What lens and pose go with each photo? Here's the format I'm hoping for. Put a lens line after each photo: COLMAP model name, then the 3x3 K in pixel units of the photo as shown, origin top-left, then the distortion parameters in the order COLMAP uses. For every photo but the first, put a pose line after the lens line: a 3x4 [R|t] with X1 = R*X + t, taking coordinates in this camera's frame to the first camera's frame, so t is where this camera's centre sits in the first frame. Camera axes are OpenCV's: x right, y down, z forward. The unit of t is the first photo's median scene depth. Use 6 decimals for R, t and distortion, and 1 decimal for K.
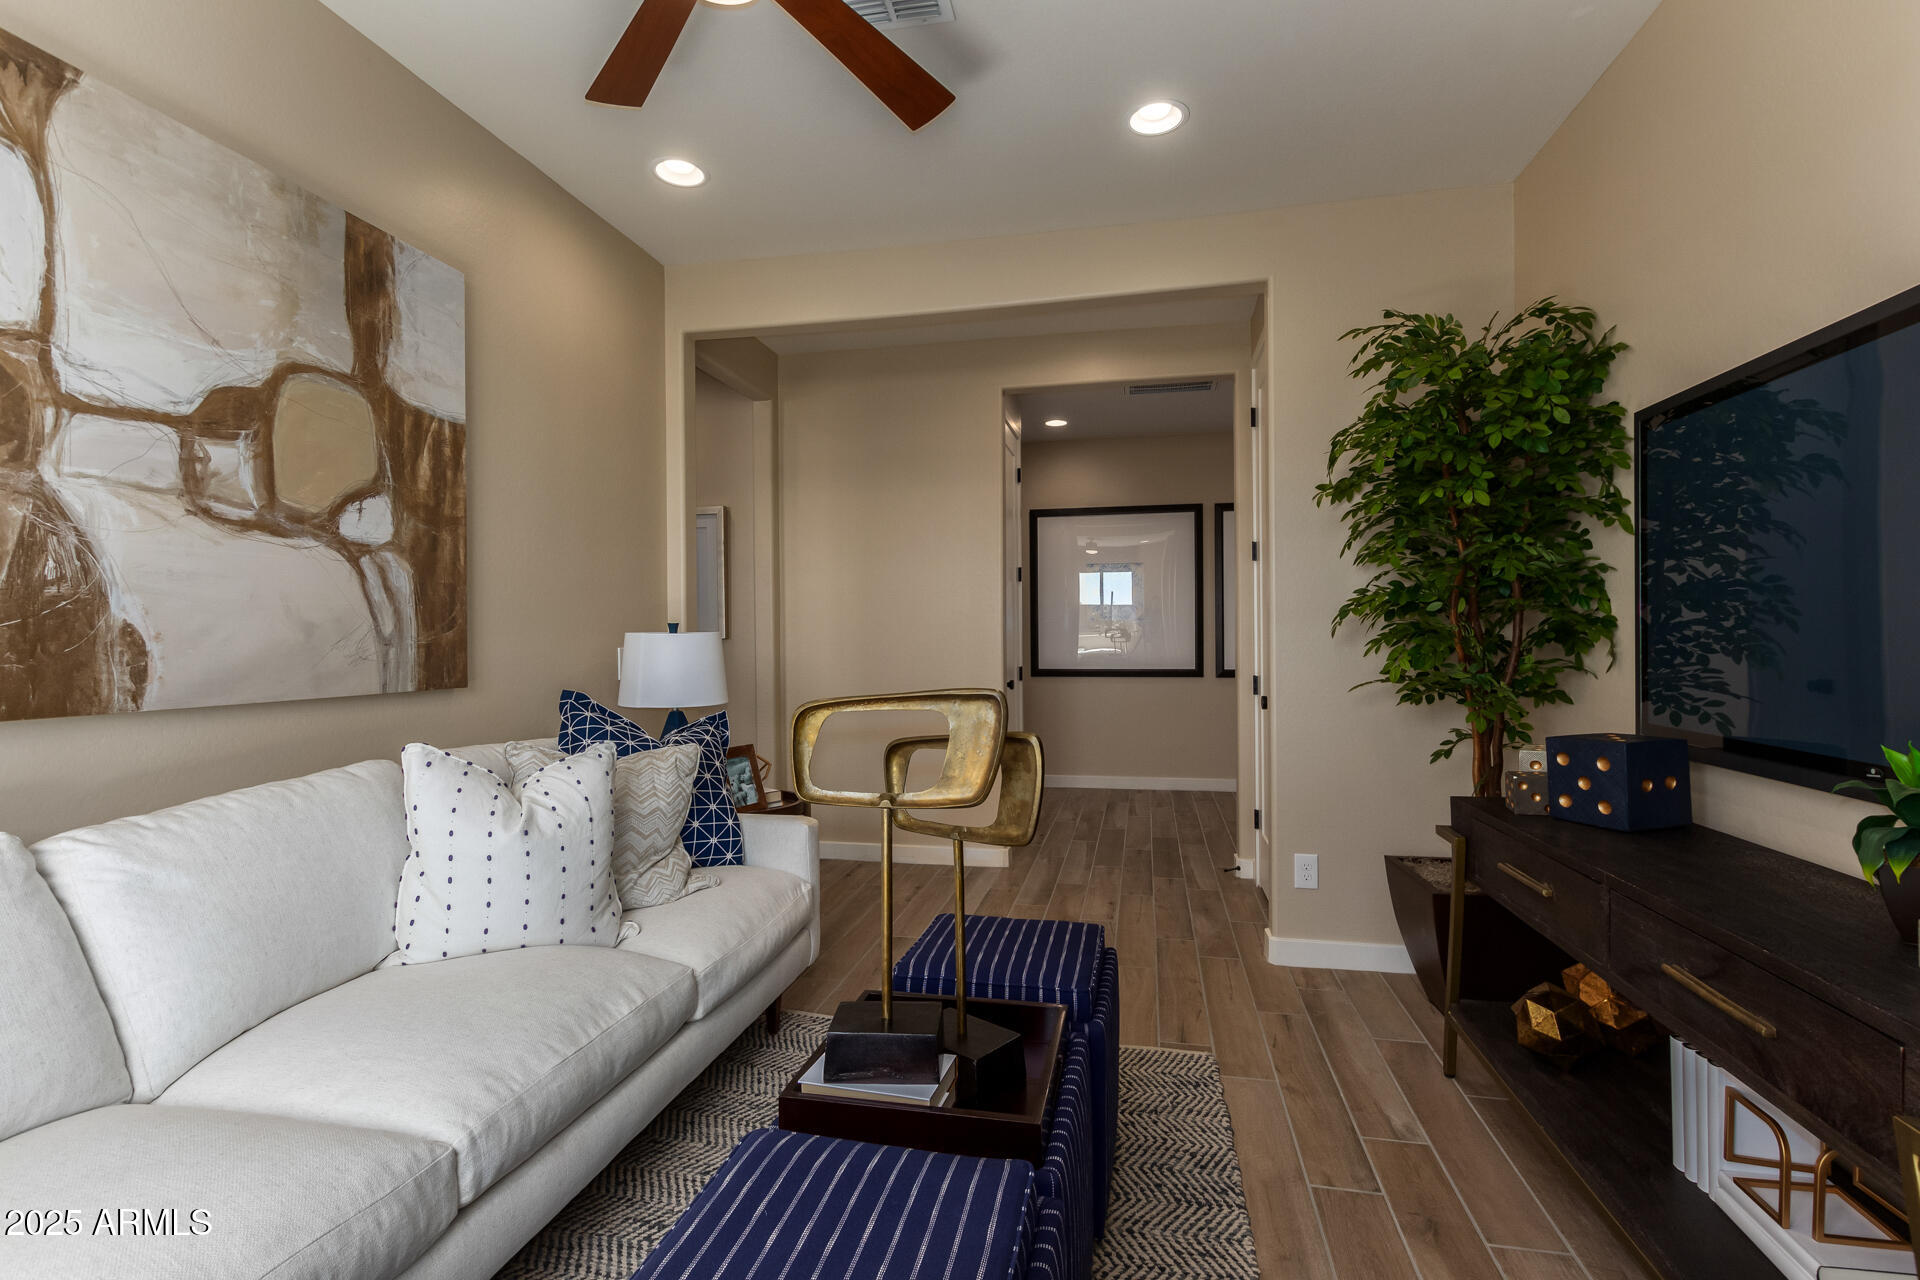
lens RADIAL K [[883.8, 0, 959.6], [0, 883.8, 636.5], [0, 0, 1]] dist [0.005642, 0.000212]
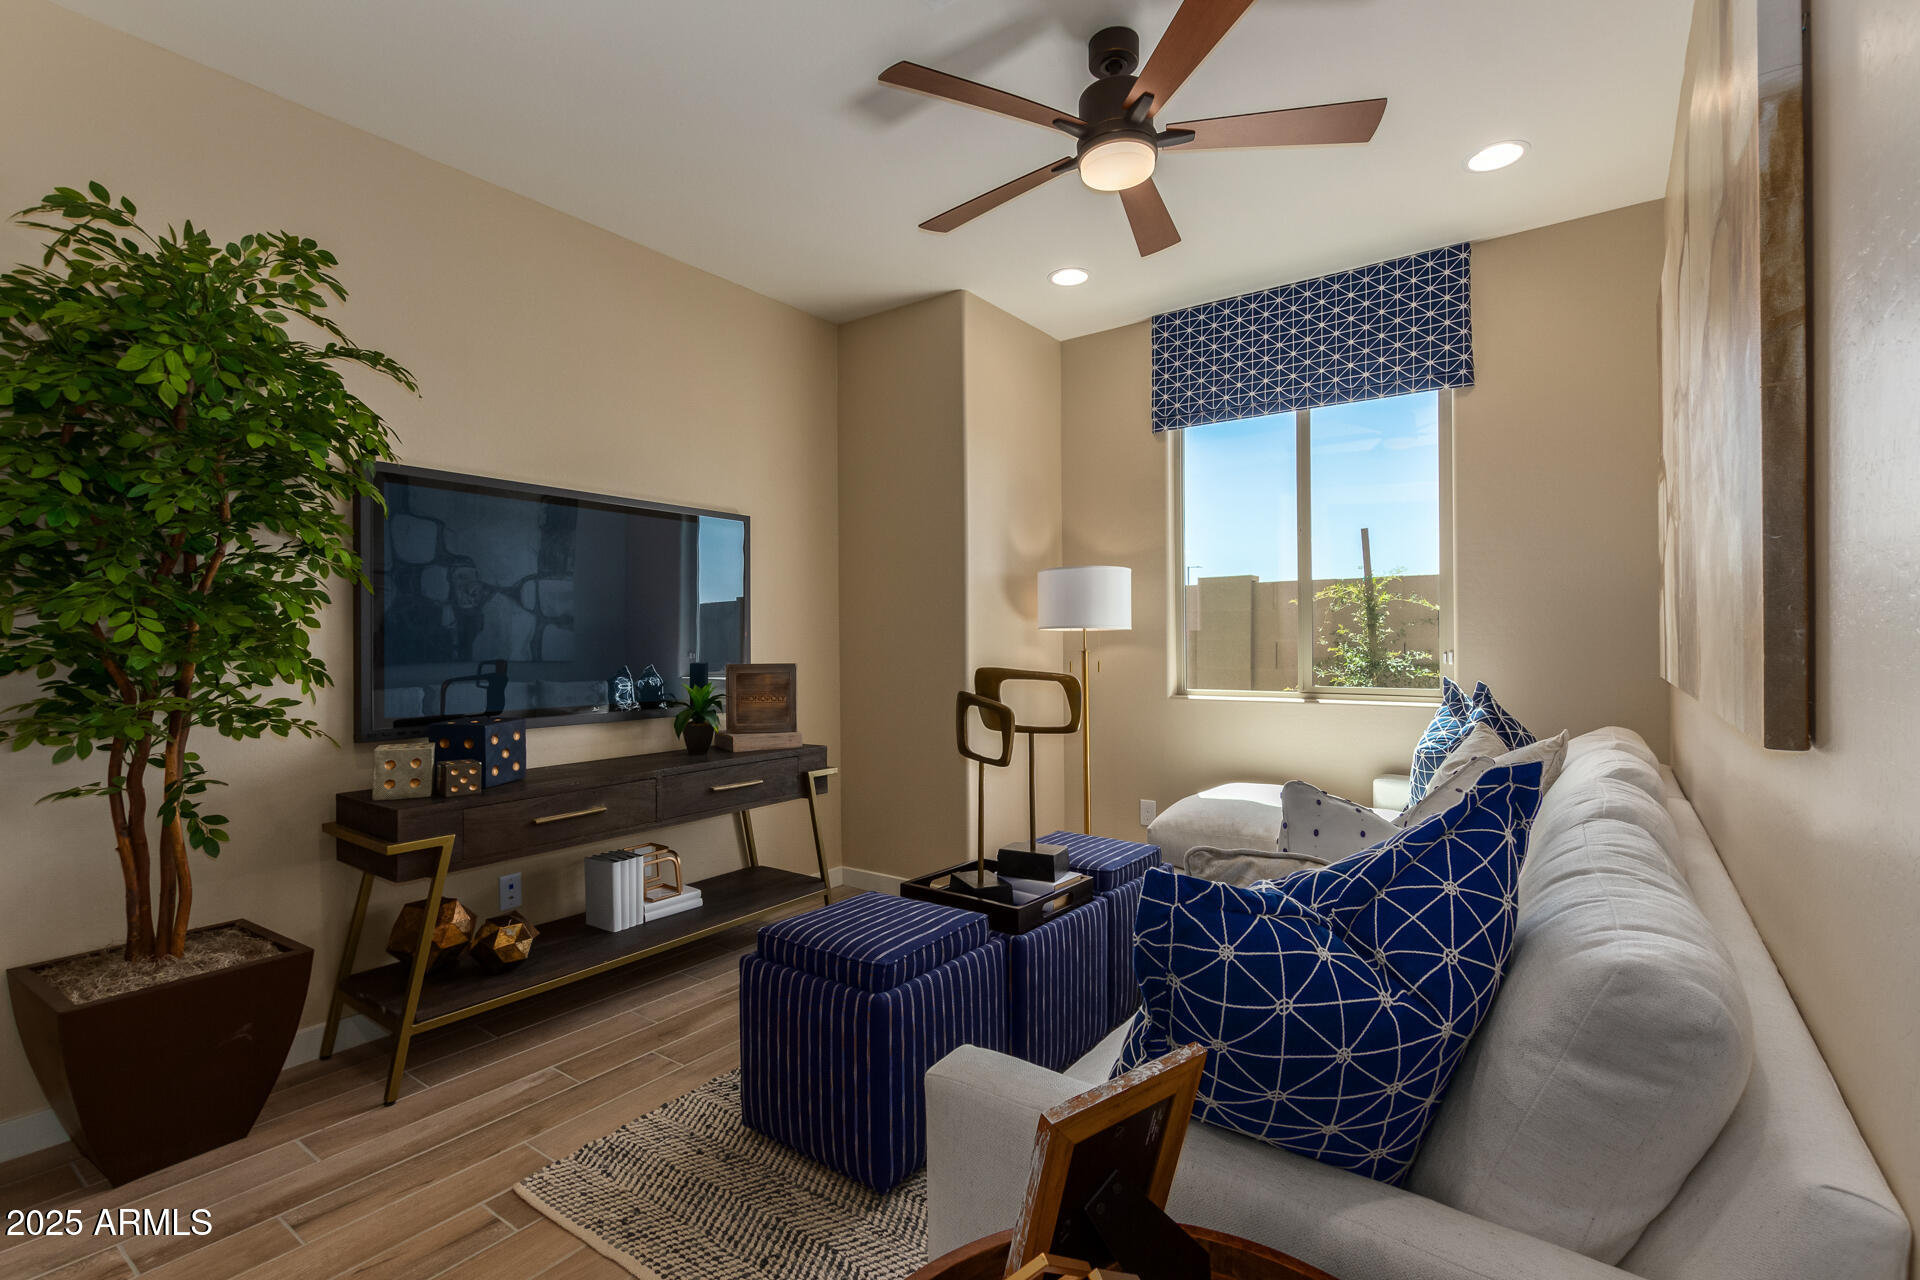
lens RADIAL K [[883.8, 0, 958.5], [0, 883.8, 637.4], [0, 0, 1]] dist [0.005642, 0.000212]
pose [[-0.907710, 0.006517, 0.419547, -0.425239], [0.005668, 0.999979, -0.003270, -0.003419], [-0.419560, -0.000590, -0.907728, 1.657160]]
